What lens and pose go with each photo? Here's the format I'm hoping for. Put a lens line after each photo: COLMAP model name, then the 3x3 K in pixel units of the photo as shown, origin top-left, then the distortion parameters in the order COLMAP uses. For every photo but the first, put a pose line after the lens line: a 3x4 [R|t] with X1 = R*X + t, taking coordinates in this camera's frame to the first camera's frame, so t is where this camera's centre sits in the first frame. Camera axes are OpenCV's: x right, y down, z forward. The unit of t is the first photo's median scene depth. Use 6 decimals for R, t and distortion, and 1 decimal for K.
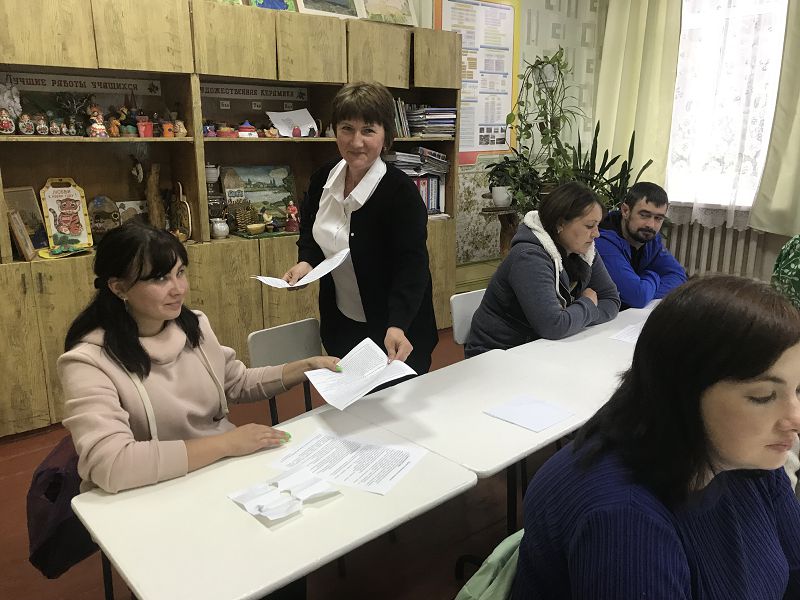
lens RADIAL K [[666.8, 0, 400.0], [0, 666.8, 300.0], [0, 0, 1]] dist [0.006378, -0.007985]
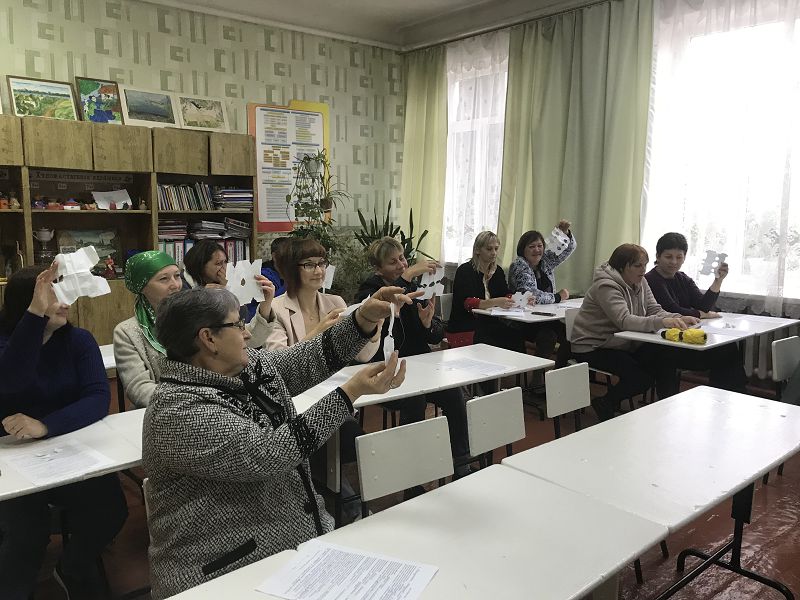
lens RADIAL K [[647.5, 0, 400.0], [0, 647.5, 300.0], [0, 0, 1]] dist [0.010206, 0.000359]
pose [[0.999563, 0.005898, 0.028970, 0.409287], [-0.003039, 0.995204, -0.097778, 0.072907], [-0.029408, 0.097647, 0.994787, -0.342859]]
